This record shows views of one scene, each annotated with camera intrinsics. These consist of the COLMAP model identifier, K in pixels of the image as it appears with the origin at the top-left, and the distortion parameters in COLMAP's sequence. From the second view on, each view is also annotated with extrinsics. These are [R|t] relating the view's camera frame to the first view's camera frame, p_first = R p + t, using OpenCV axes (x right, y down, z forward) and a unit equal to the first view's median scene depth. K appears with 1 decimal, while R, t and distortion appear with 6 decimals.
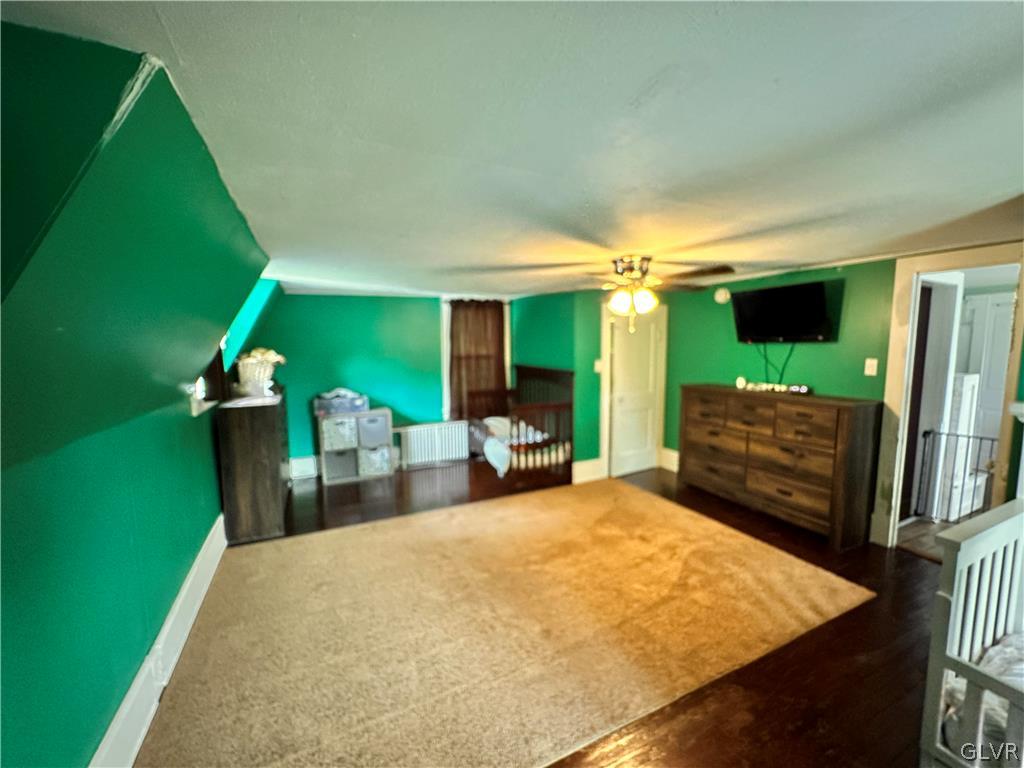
lens RADIAL K [[417.3, 0, 512.4], [0, 417.3, 383.4], [0, 0, 1]] dist [-0.009035, 0.003009]
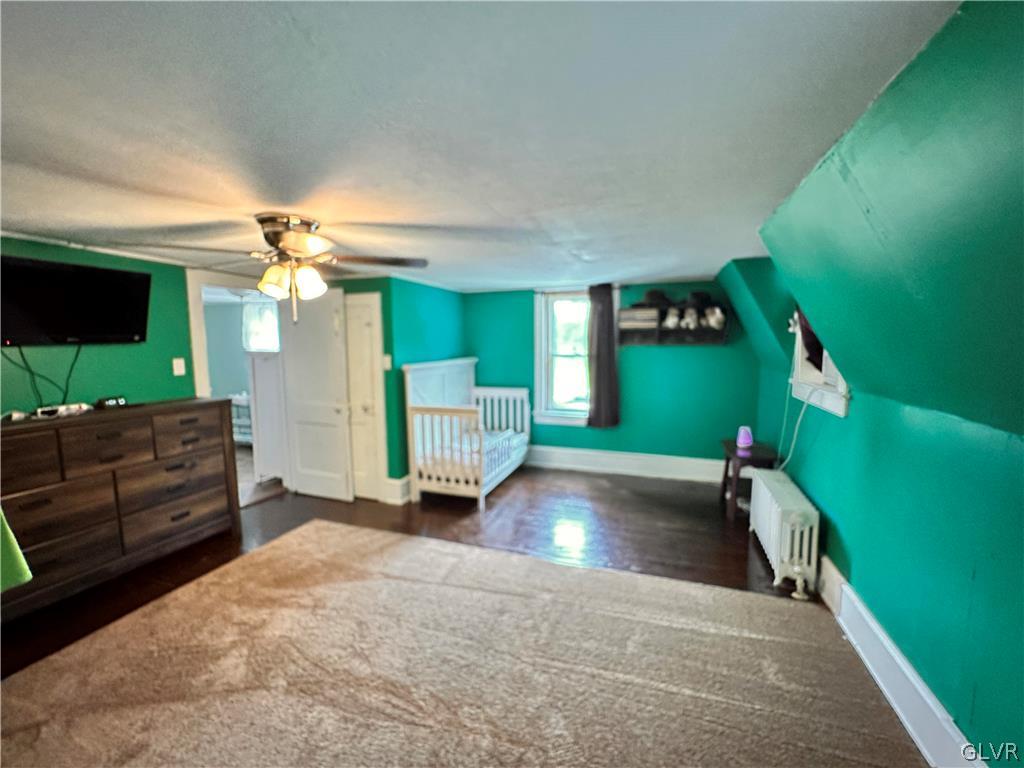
lens RADIAL K [[417.3, 0, 513.1], [0, 417.3, 386.7], [0, 0, 1]] dist [-0.009035, 0.003009]
pose [[-0.710189, -0.058829, 0.701549, -0.430671], [0.087007, 0.981529, 0.170386, -0.090105], [-0.698614, 0.182045, -0.691952, 1.077723]]
